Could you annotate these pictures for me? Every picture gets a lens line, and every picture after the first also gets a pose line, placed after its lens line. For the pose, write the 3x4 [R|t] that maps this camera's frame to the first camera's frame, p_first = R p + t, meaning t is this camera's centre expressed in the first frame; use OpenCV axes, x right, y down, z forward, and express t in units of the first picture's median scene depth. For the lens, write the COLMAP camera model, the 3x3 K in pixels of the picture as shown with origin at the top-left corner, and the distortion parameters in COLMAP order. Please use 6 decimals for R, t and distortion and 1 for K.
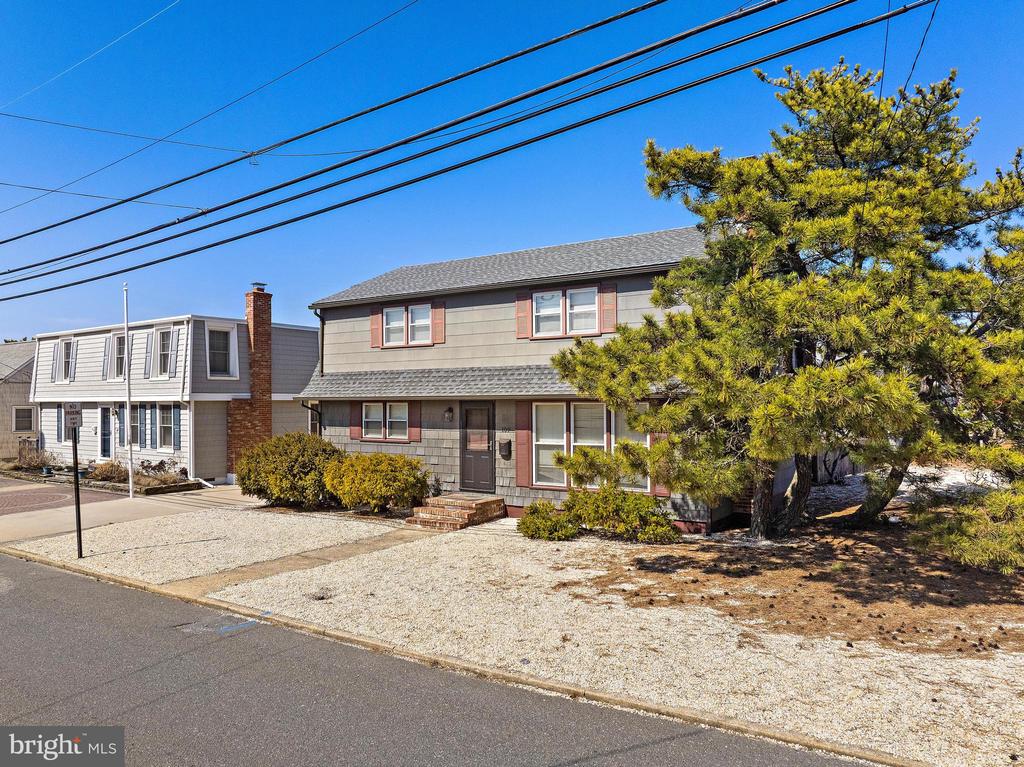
lens RADIAL K [[725.2, 0, 514.5], [0, 725.2, 404.9], [0, 0, 1]] dist [-0.031398, -0.001193]
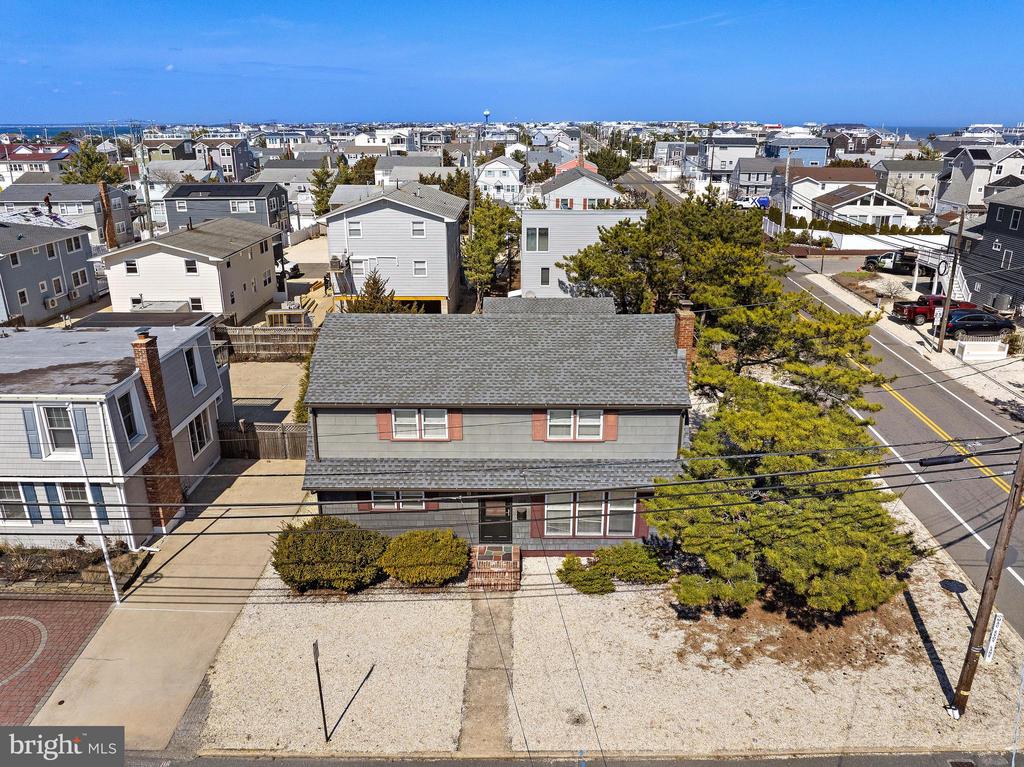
lens RADIAL K [[731.6, 0, 512.0], [0, 731.6, 383.5], [0, 0, 1]] dist [-0.030654, -0.010981]
pose [[0.834280, -0.181436, 0.520632, -0.662124], [-0.000420, 0.944093, 0.329680, -0.592395], [-0.551341, -0.275264, 0.787561, 0.000128]]
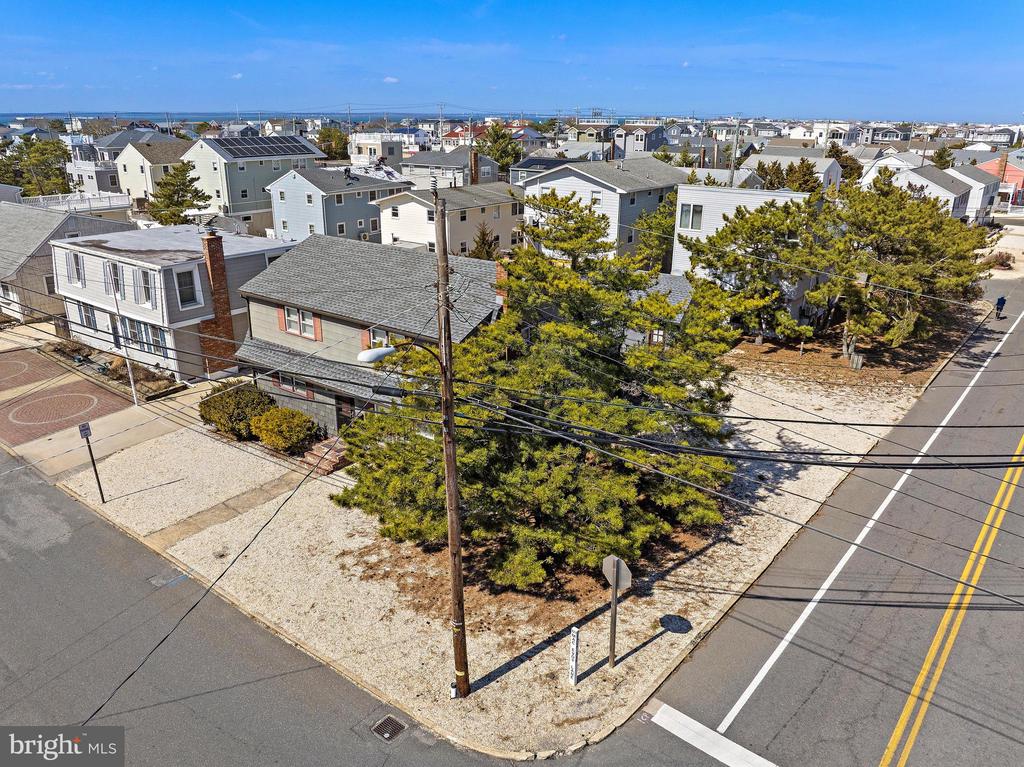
lens RADIAL K [[727.4, 0, 512.0], [0, 727.4, 383.5], [0, 0, 1]] dist [-0.033775, -0.003377]
pose [[0.998513, 0.030626, -0.045106, 0.361550], [-0.013460, 0.940181, 0.340410, -0.517959], [0.052833, -0.339297, 0.939195, -0.396543]]
